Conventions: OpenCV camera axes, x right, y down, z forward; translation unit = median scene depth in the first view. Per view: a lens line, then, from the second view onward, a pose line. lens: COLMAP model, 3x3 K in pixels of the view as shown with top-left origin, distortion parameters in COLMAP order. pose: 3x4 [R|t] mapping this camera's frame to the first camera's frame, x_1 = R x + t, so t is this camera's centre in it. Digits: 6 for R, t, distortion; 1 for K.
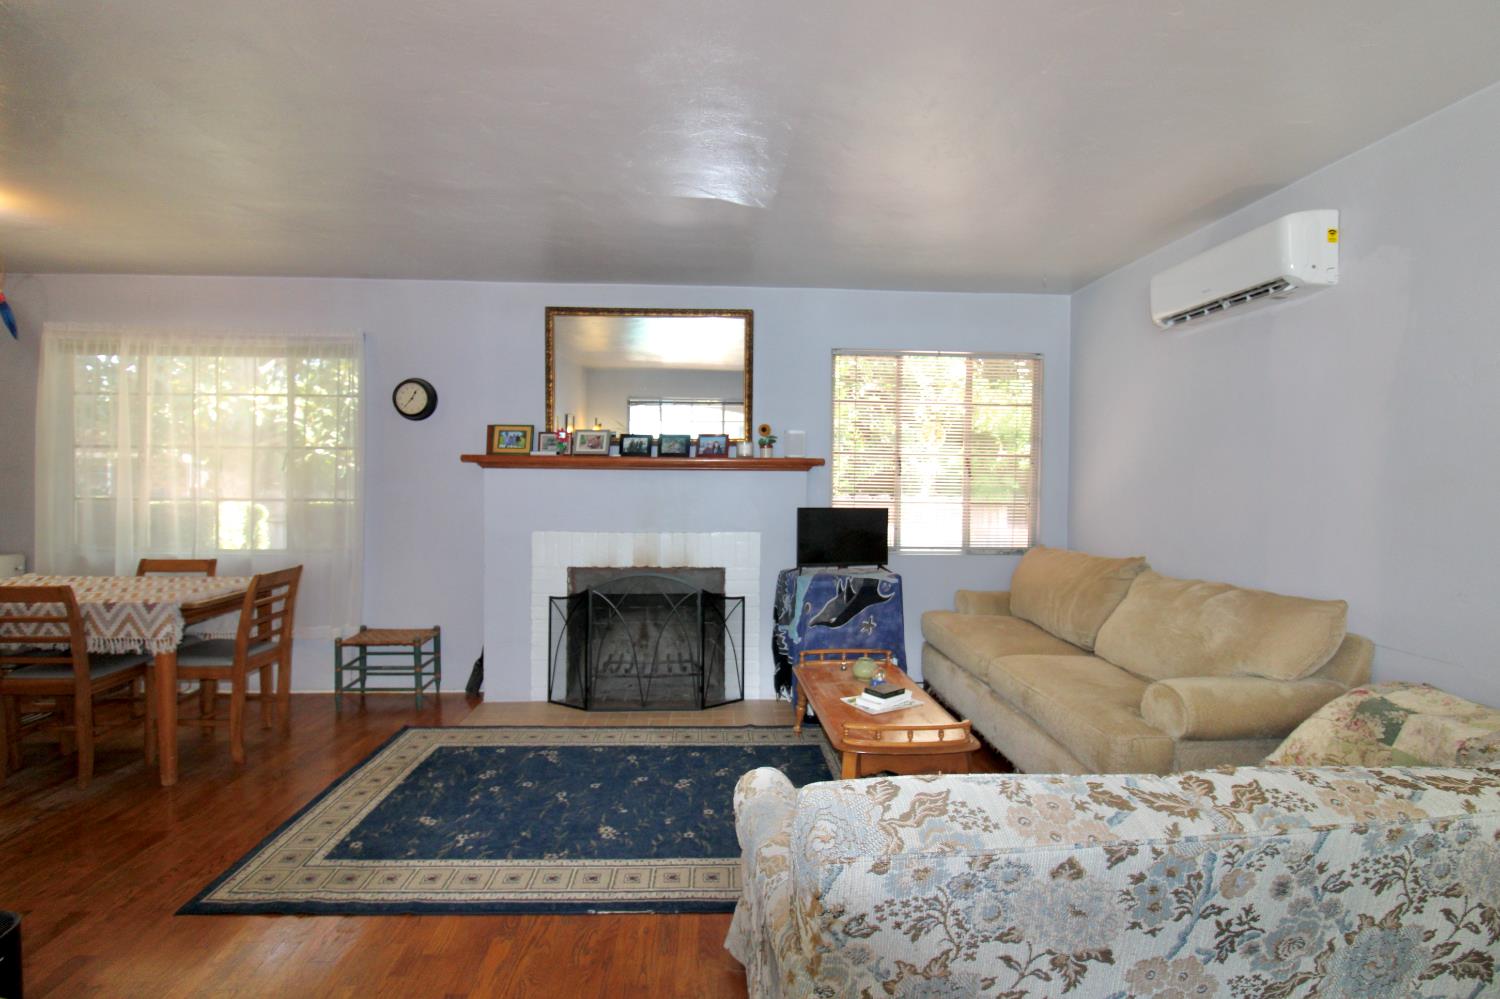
lens RADIAL K [[714.4, 0, 750.0], [0, 714.4, 499.5], [0, 0, 1]] dist [0.000648, -0.014679]
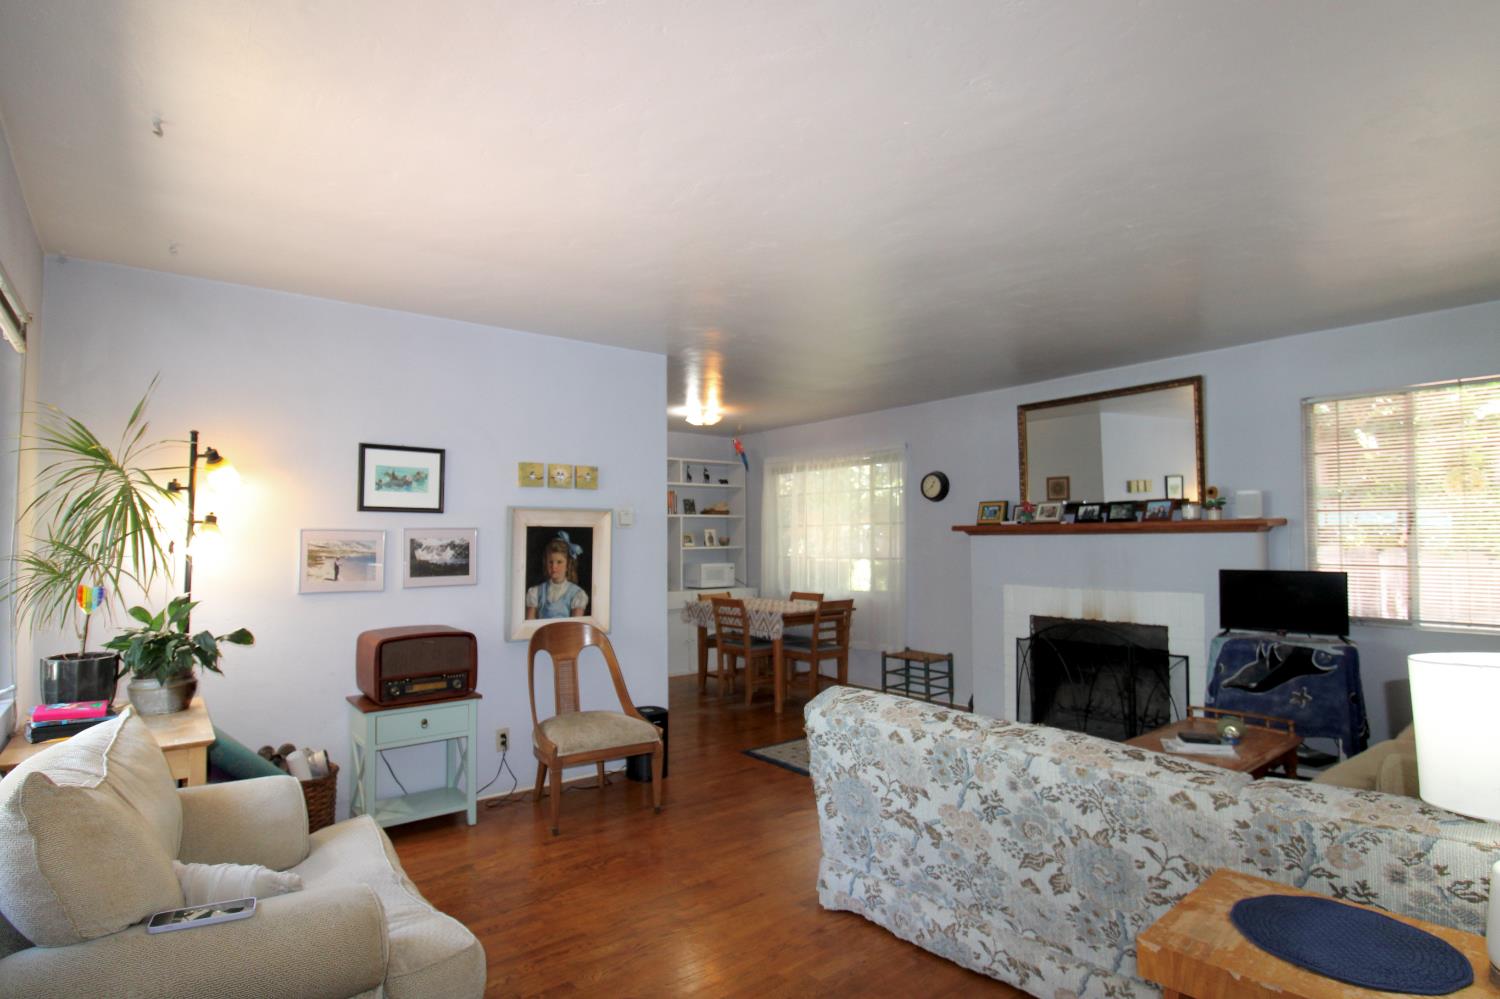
lens RADIAL K [[759.5, 0, 716.6], [0, 759.5, 530.6], [0, 0, 1]] dist [-0.015243, -0.000485]
pose [[0.557330, -0.023465, -0.829960, 0.561756], [-0.012470, 0.999251, -0.036625, 0.004672], [0.830198, 0.030762, 0.556620, -0.184582]]
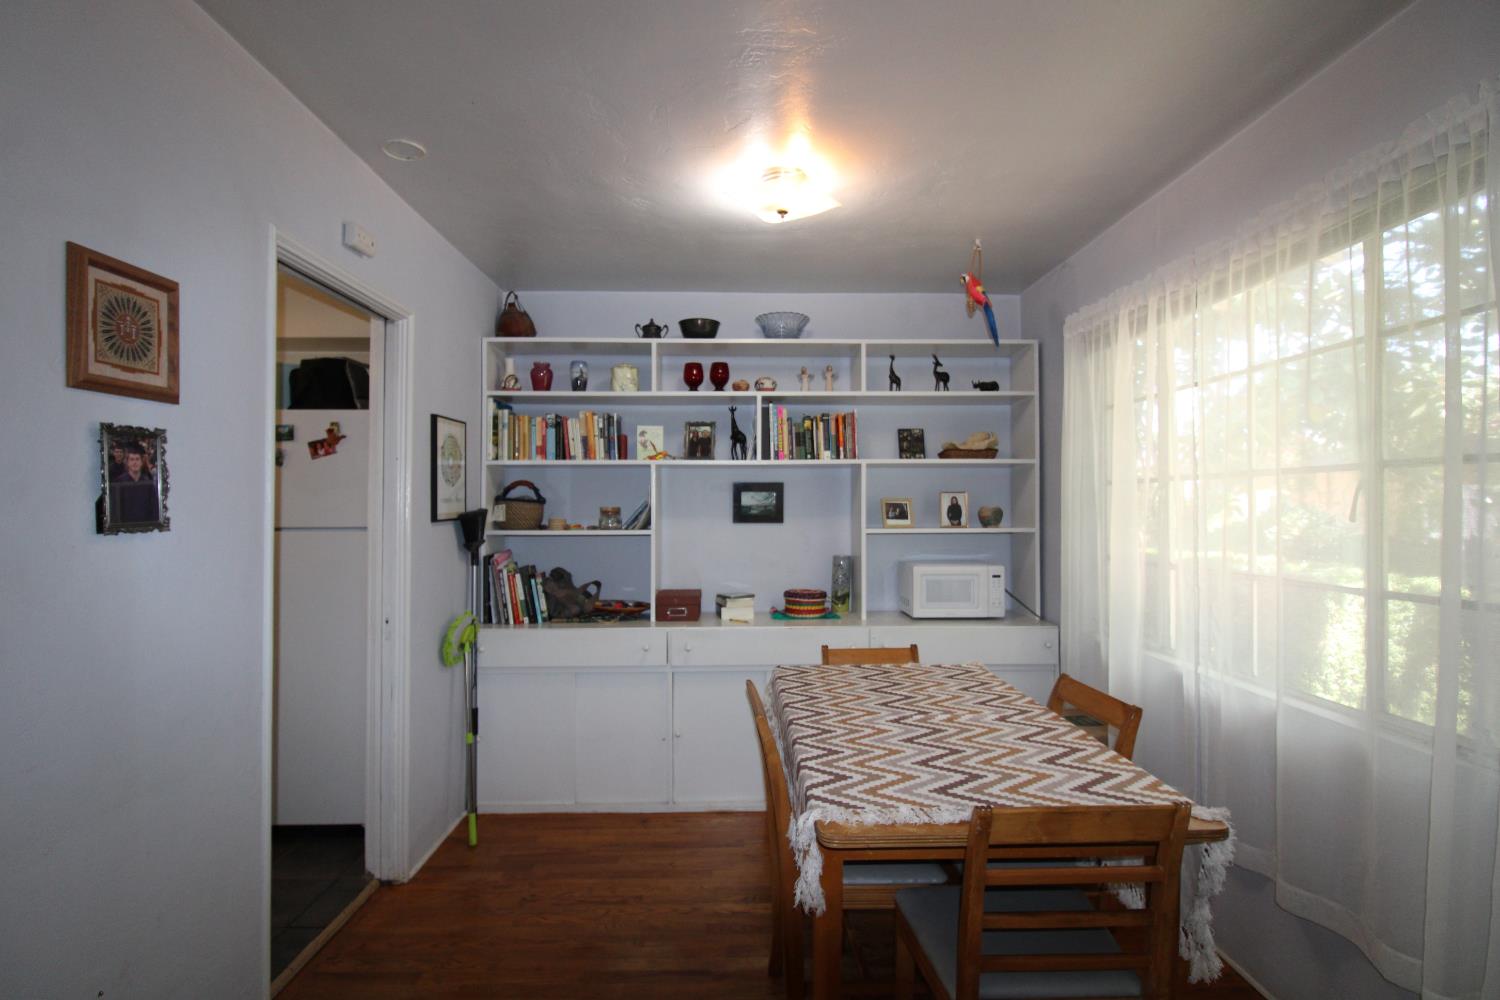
lens RADIAL K [[740.7, 0, 750.0], [0, 740.7, 500.0], [0, 0, 1]] dist [0.000513, -0.000071]
pose [[-0.024598, -0.016070, -0.999568, -0.226097], [-0.027398, 0.999506, -0.015395, -0.040699], [0.999322, 0.027007, -0.025026, 0.724045]]
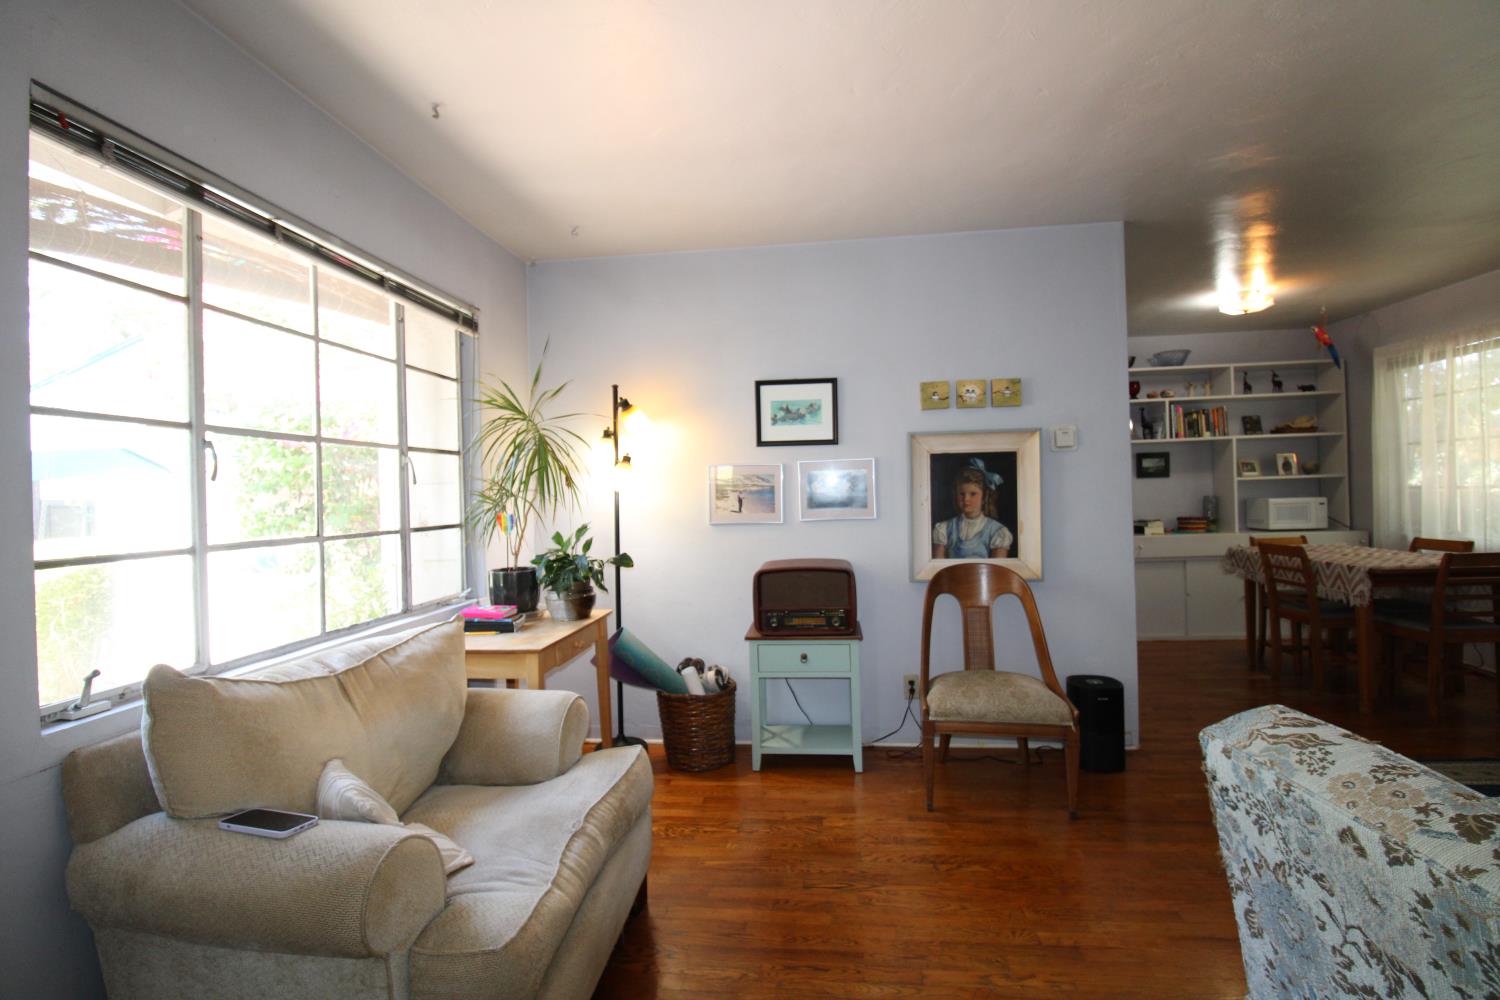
lens RADIAL K [[691.7, 0, 750.0], [0, 691.7, 500.0], [0, 0, 1]] dist [-0.001446, -0.012907]
pose [[-0.167289, 0.006563, -0.985886, 0.425708], [-0.001001, 0.999976, 0.006827, 0.014530], [0.985907, 0.002129, -0.167278, 0.098734]]
